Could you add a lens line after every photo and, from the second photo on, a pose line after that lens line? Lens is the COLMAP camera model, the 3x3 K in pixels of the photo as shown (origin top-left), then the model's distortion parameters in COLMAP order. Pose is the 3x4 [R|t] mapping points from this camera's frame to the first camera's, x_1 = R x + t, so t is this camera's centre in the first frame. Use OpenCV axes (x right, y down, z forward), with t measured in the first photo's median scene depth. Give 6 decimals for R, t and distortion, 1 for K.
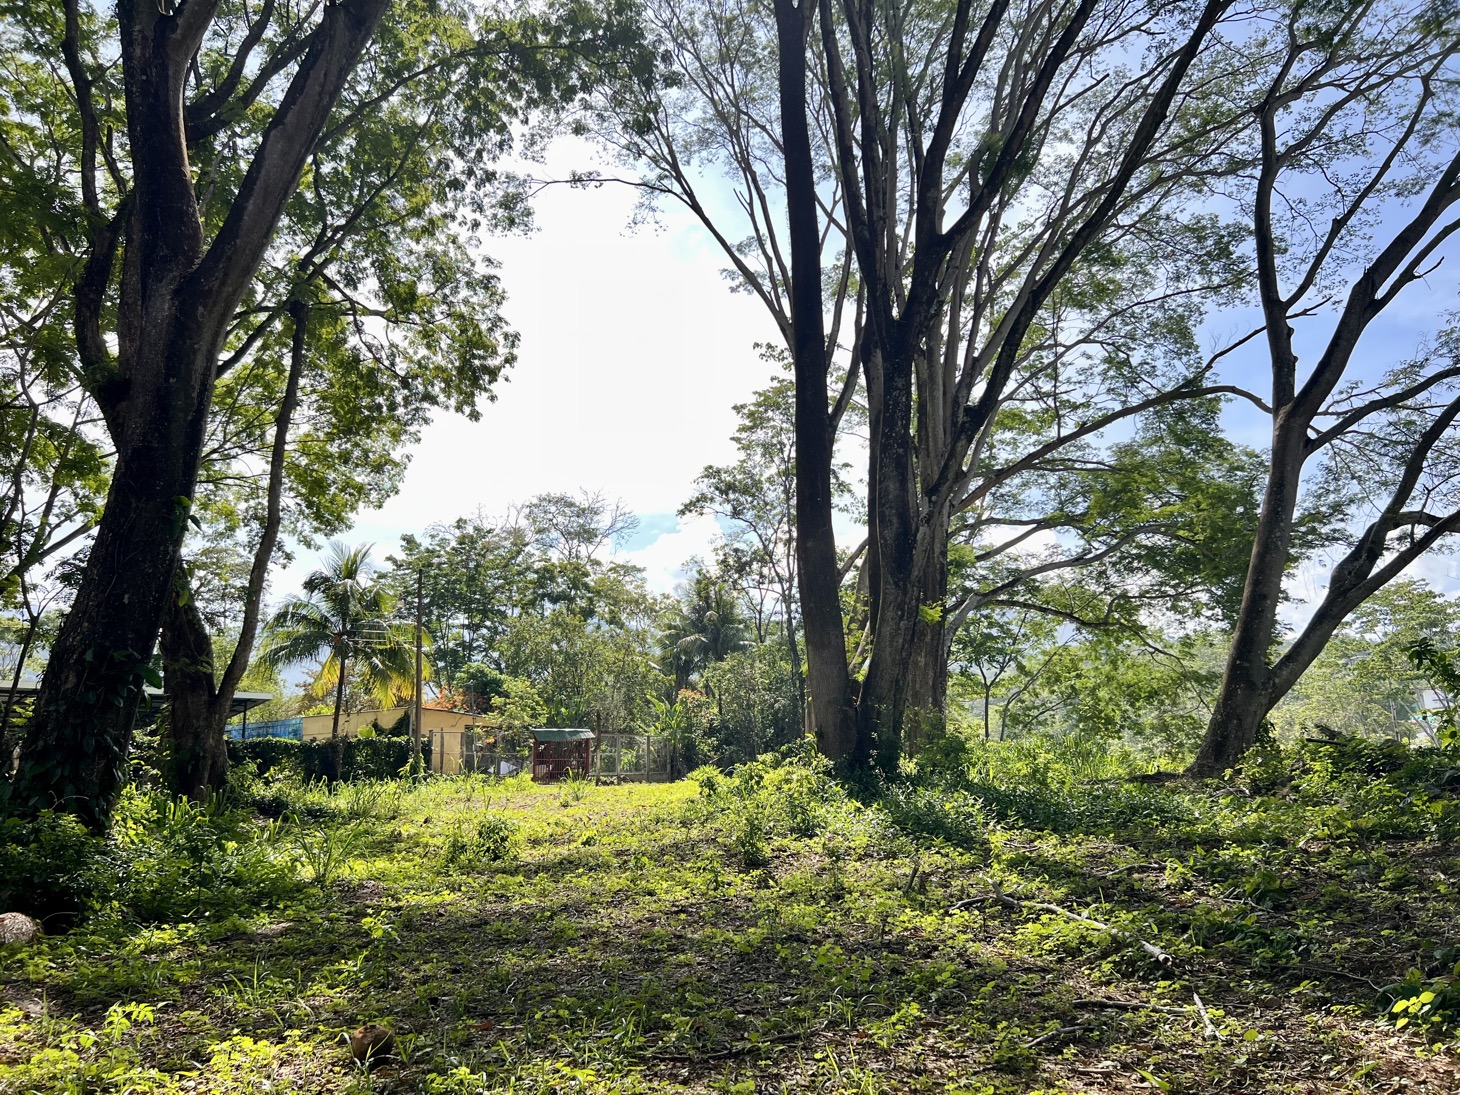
lens RADIAL K [[1113.9, 0, 729.3], [0, 1113.9, 558.4], [0, 0, 1]] dist [0.010232, 0.001949]
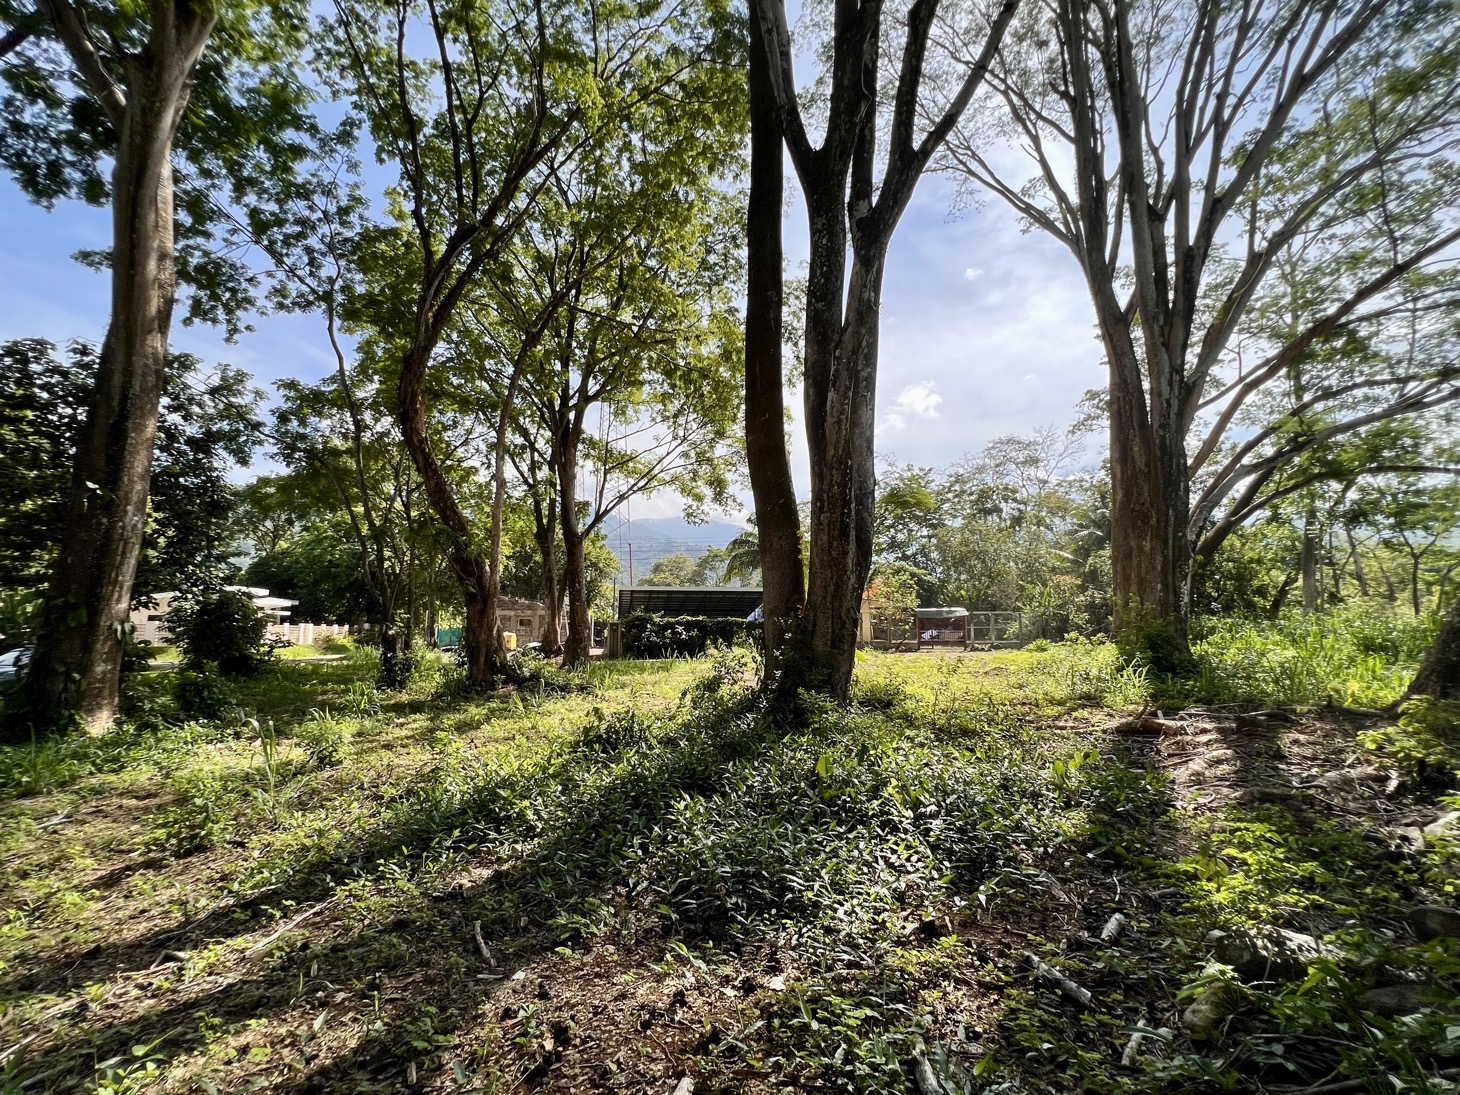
lens RADIAL K [[663.5, 0, 723.8], [0, 663.5, 545.2], [0, 0, 1]] dist [-0.004333, 0.002777]
pose [[0.766116, -0.071655, -0.638695, 0.125996], [0.116632, 0.992766, 0.028522, 0.017733], [0.632031, -0.096344, 0.768931, 0.170670]]
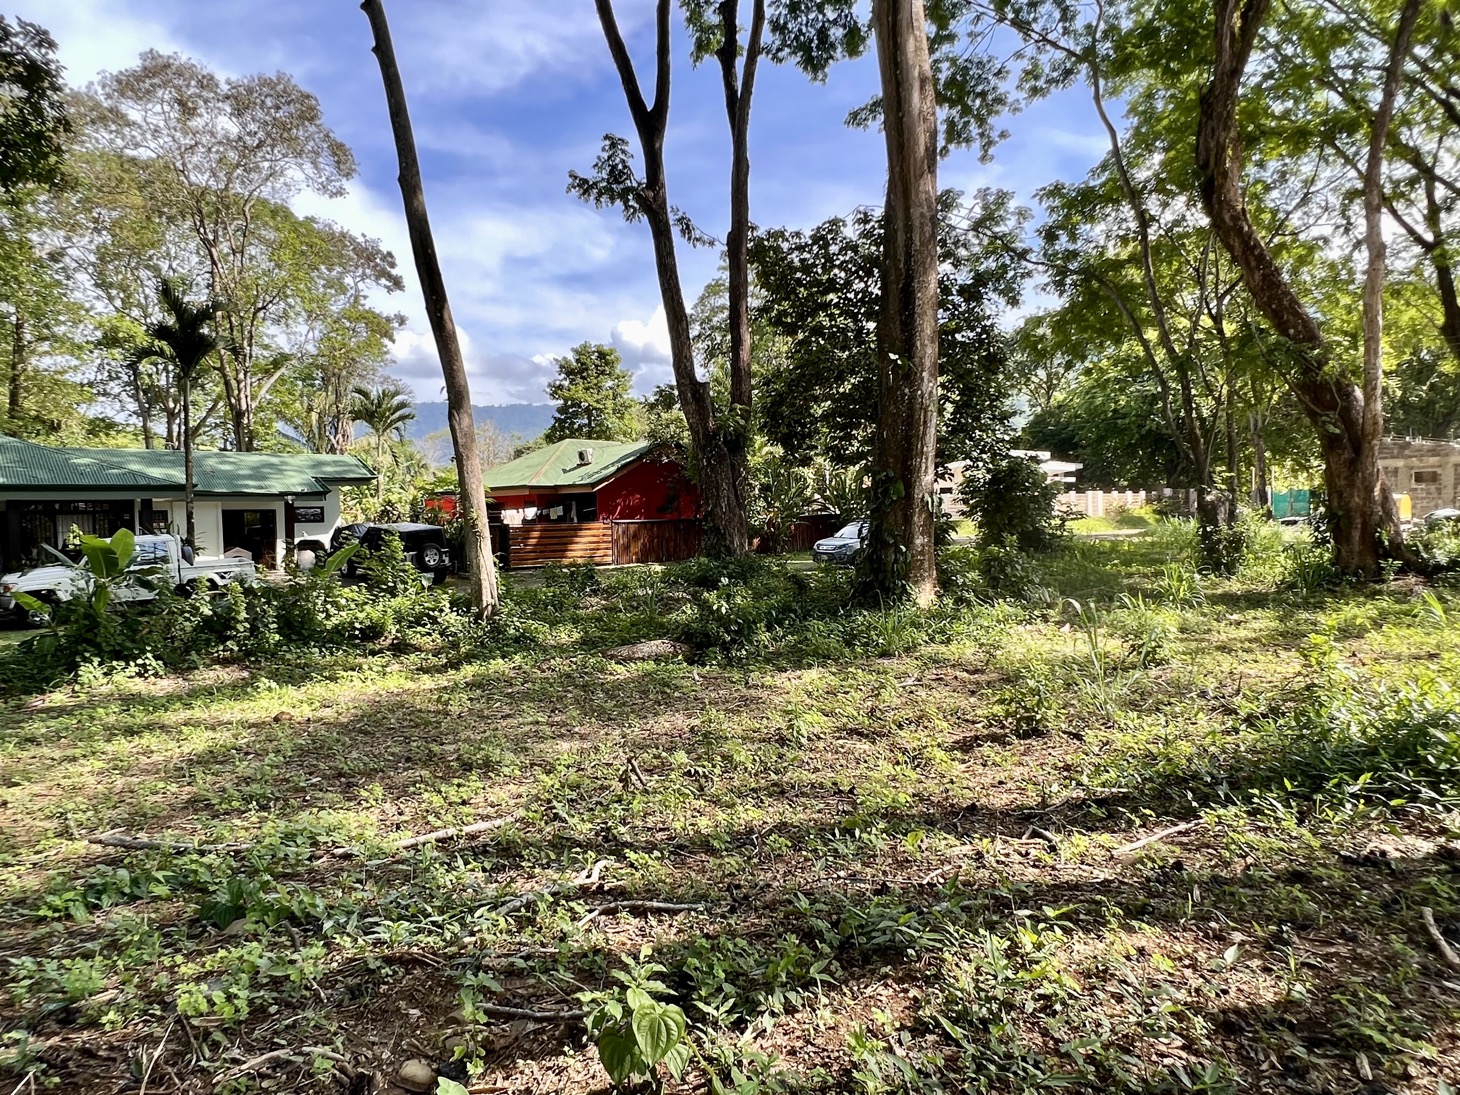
lens RADIAL K [[902.5, 0, 719.1], [0, 902.5, 547.1], [0, 0, 1]] dist [-0.001430, -0.001218]
pose [[-0.076735, 0.053394, -0.995621, 0.125665], [0.220273, 0.974799, 0.035300, 0.017574], [0.972415, -0.216600, -0.086562, 0.168173]]
